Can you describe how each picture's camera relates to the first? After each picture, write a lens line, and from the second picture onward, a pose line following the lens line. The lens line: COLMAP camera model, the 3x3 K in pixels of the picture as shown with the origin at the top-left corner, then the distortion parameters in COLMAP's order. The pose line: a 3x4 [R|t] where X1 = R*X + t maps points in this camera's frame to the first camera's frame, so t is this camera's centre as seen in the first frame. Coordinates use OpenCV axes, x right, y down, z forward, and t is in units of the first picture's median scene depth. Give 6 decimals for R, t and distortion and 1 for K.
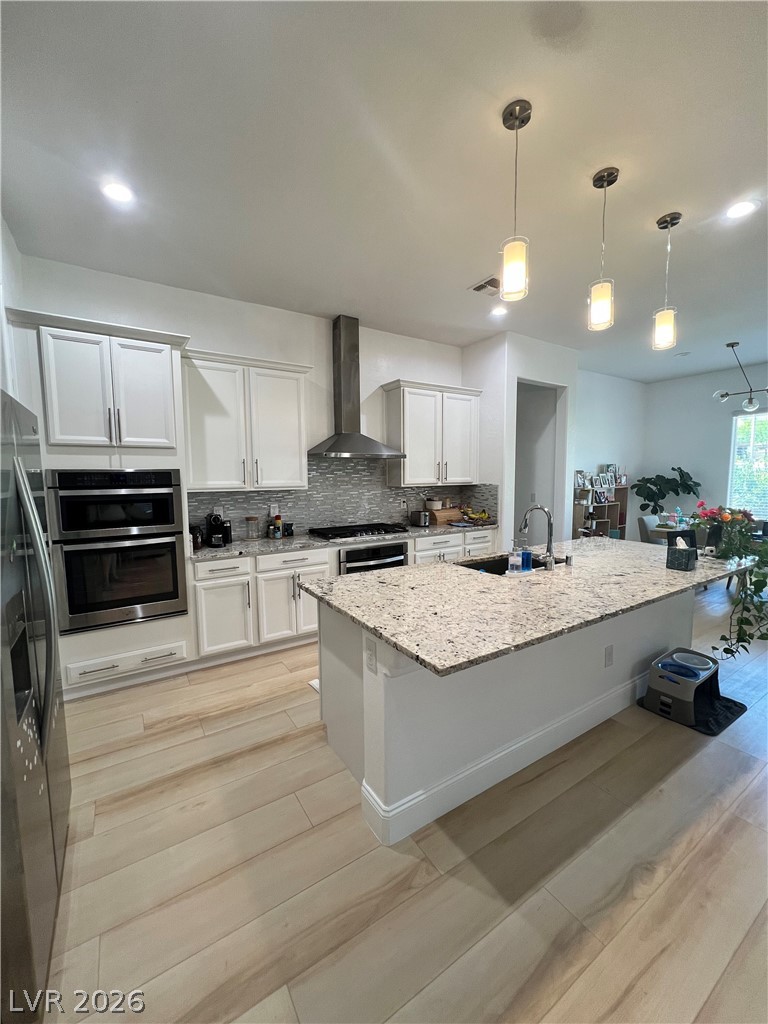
lens RADIAL K [[411.5, 0, 379.3], [0, 411.5, 510.1], [0, 0, 1]] dist [-0.001577, -0.000710]
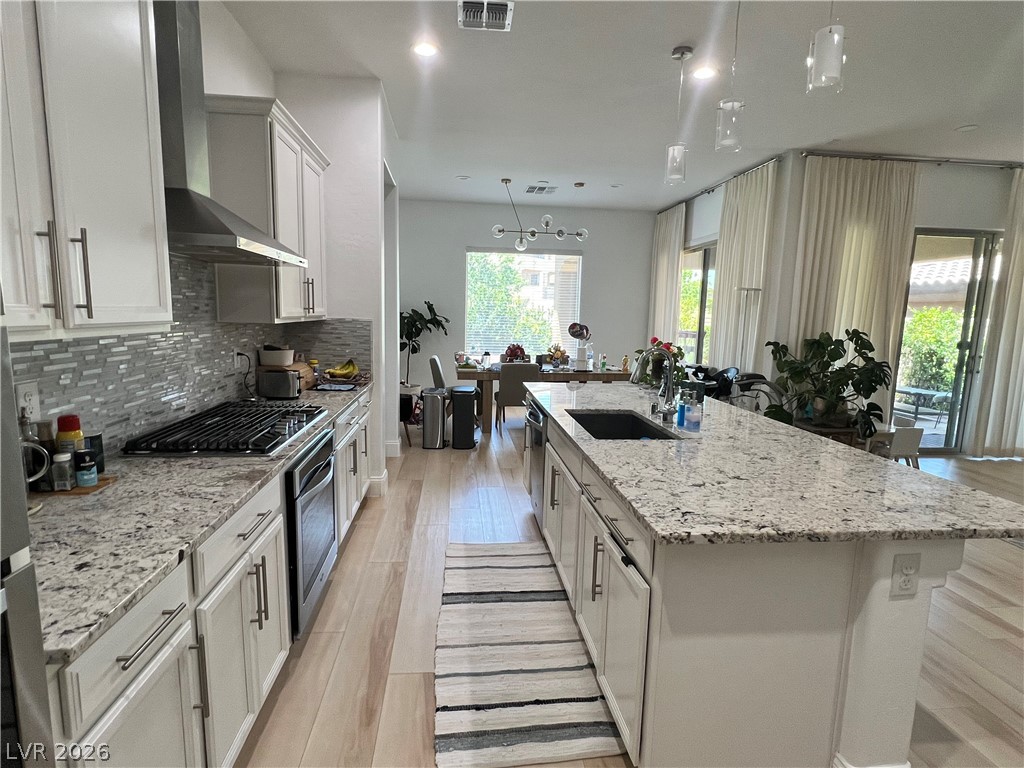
lens RADIAL K [[537.0, 0, 506.7], [0, 537.0, 389.0], [0, 0, 1]] dist [-0.007973, -0.000677]
pose [[0.449989, -0.110701, 0.886146, -0.426406], [0.052602, 0.993850, 0.097444, -0.028586], [-0.891483, 0.002764, 0.453045, 0.480213]]
